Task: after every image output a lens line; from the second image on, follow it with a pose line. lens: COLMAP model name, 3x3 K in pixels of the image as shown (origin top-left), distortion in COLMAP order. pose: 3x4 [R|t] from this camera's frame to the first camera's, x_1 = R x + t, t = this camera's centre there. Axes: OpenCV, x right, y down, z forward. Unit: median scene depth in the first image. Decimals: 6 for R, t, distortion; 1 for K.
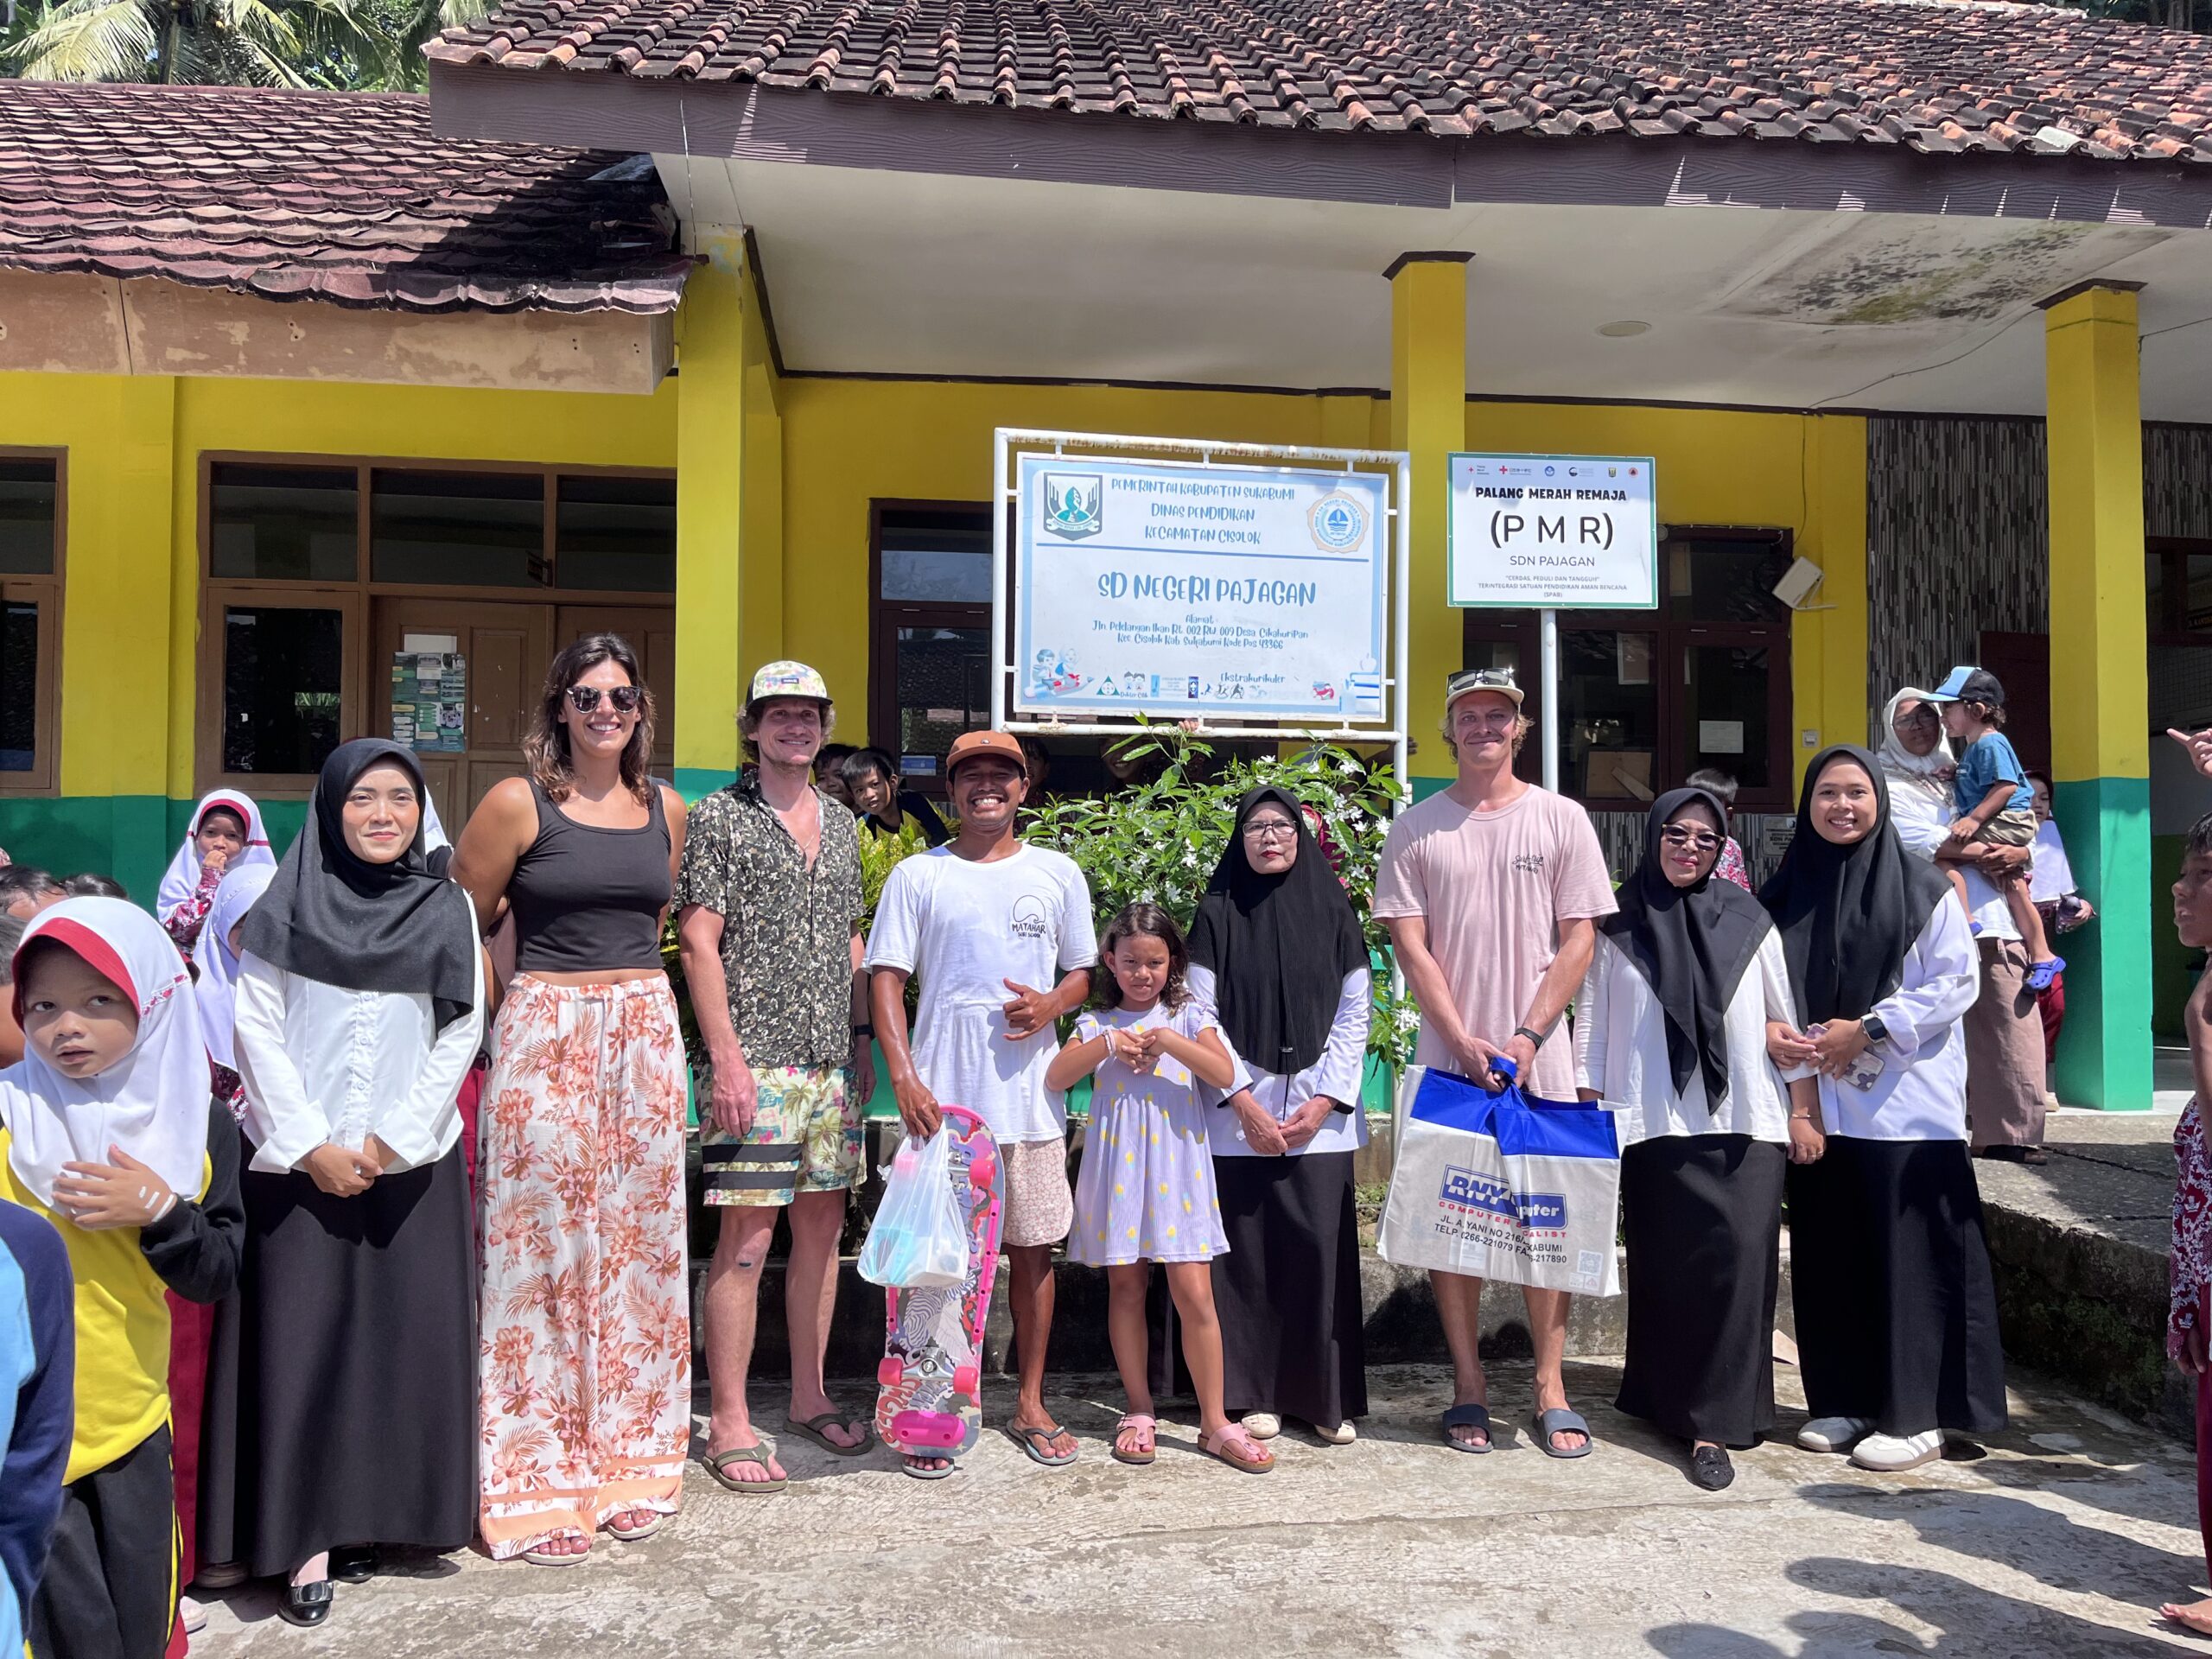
lens RADIAL K [[1675.2, 0, 1105.3], [0, 1675.2, 847.2], [0, 0, 1]] dist [0.015245, -0.004709]
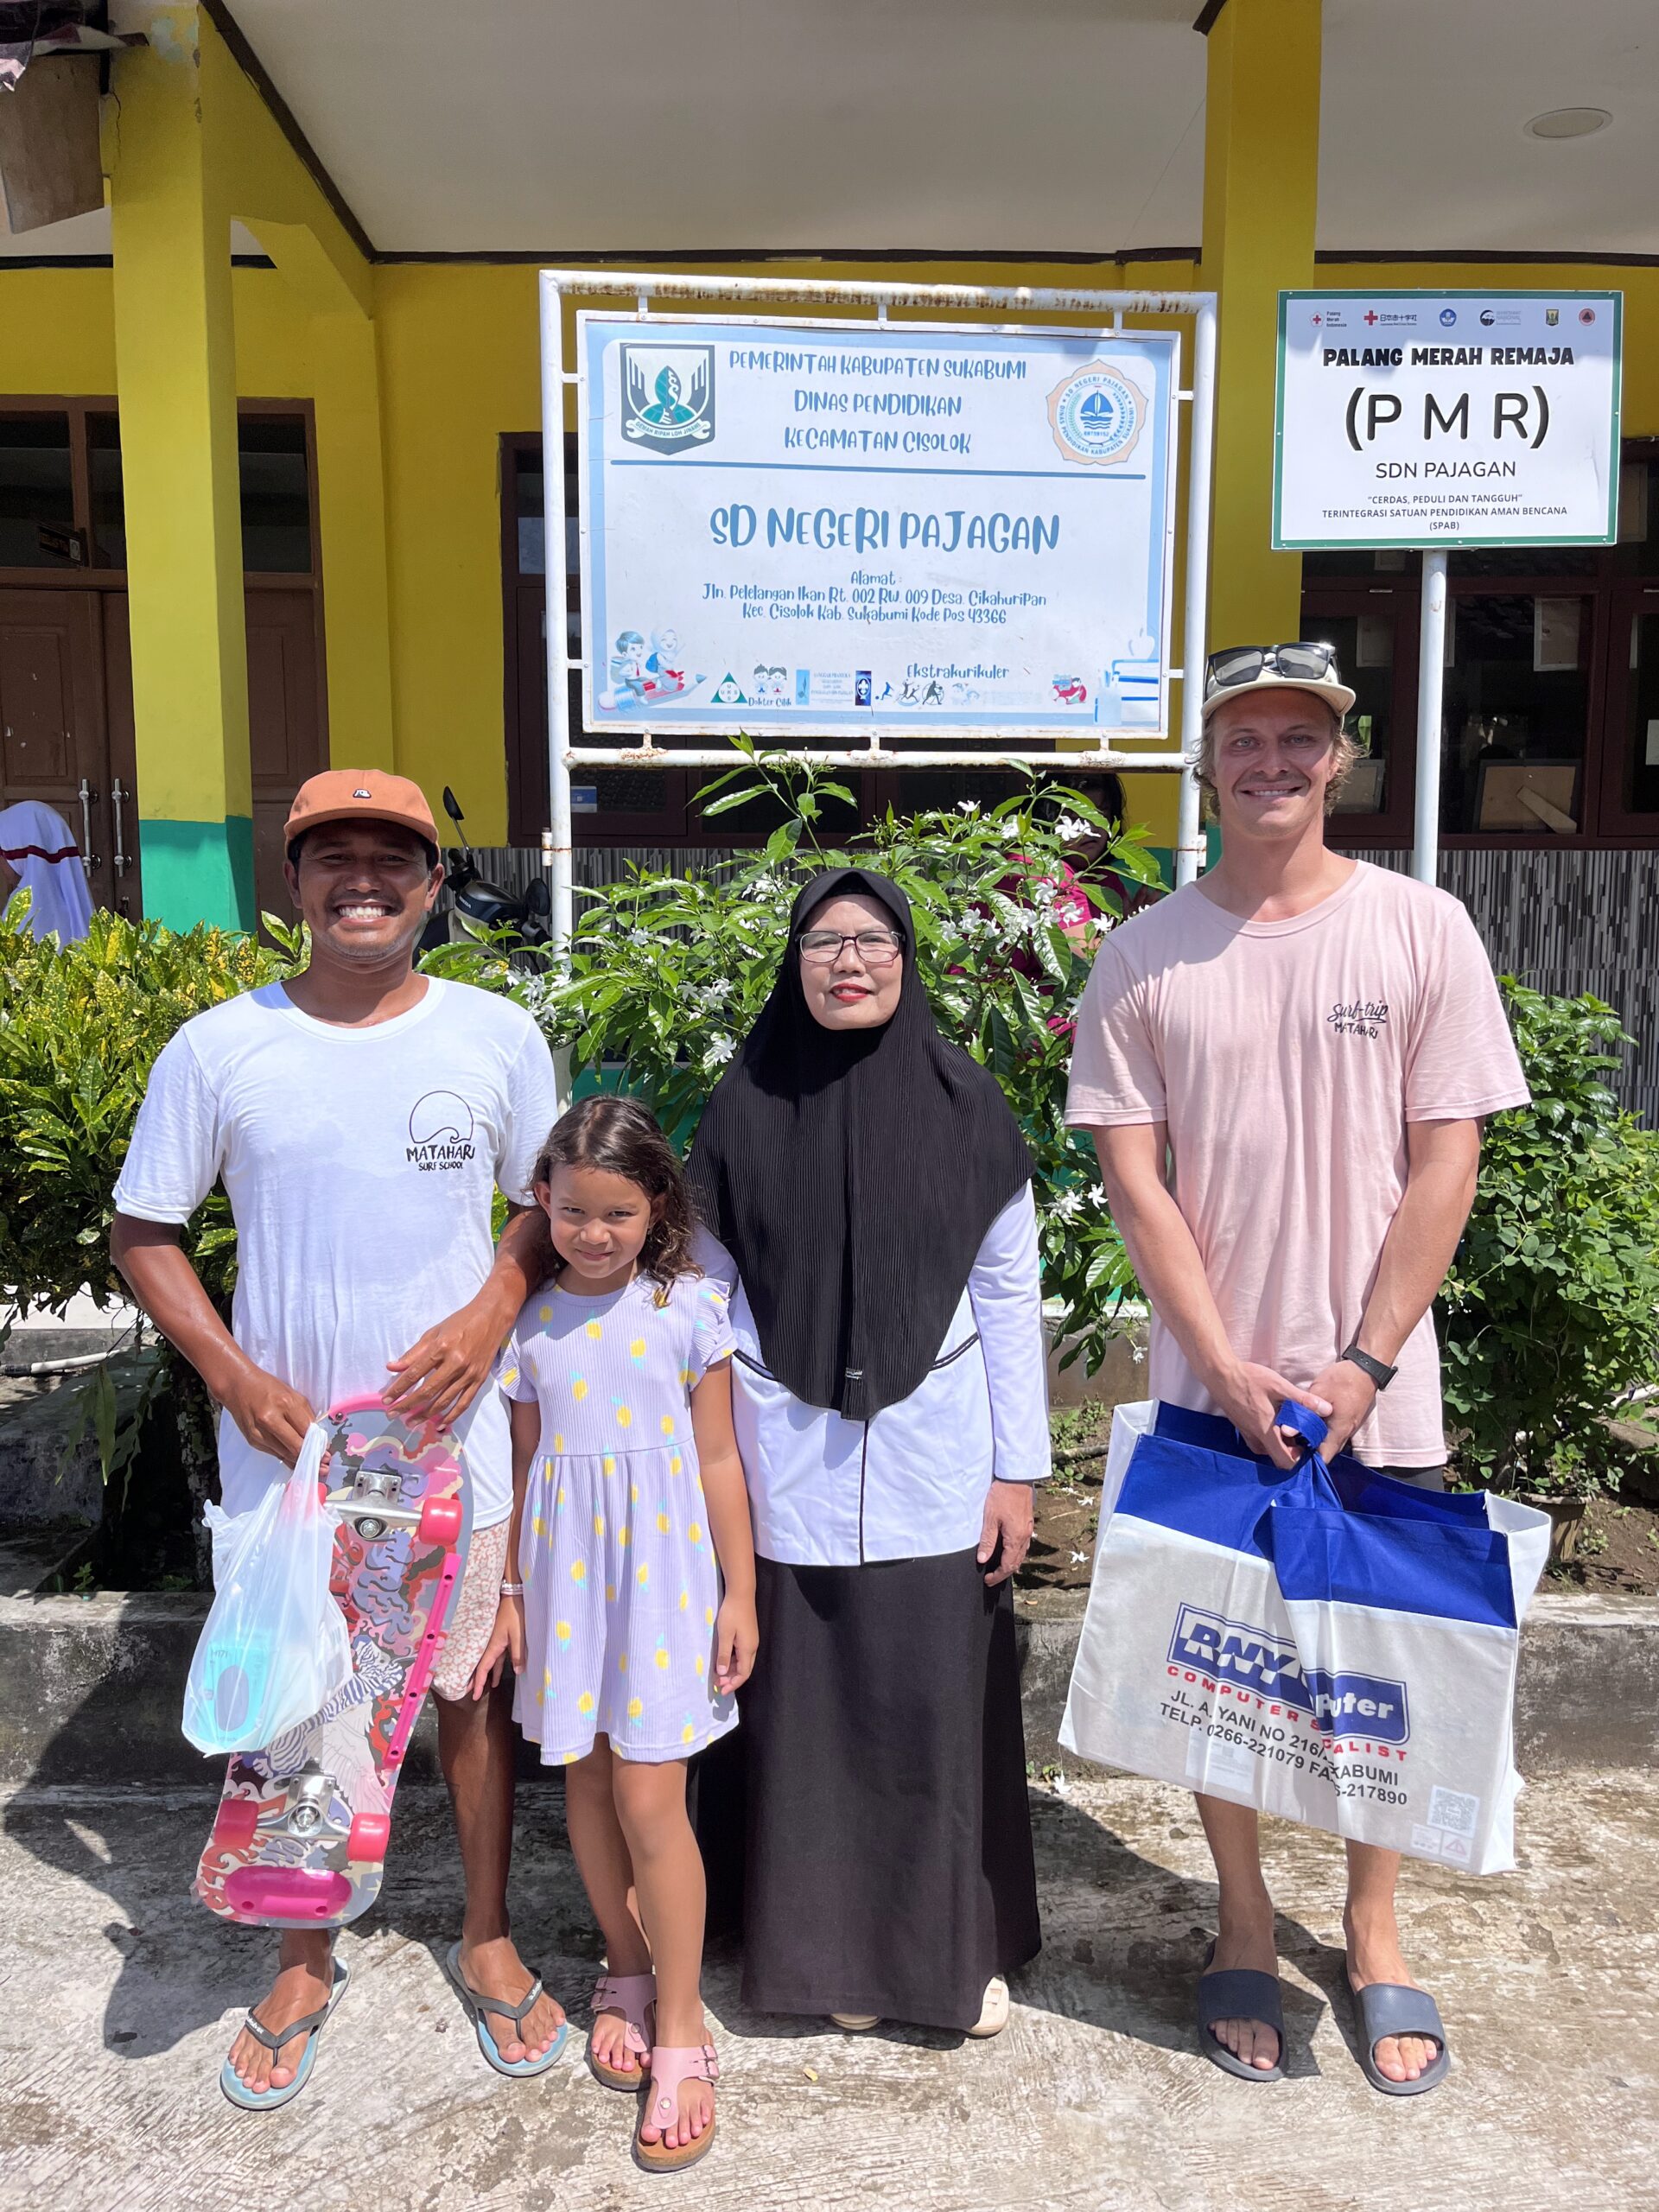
lens RADIAL K [[1675.2, 0, 835.8], [0, 1675.2, 1083.0], [0, 0, 1]] dist [0.015245, -0.004709]
pose [[0.996079, 0.001542, -0.088452, 0.100006], [0.010454, 0.990790, 0.135006, -0.032403], [0.087846, -0.135402, 0.986889, 0.345837]]
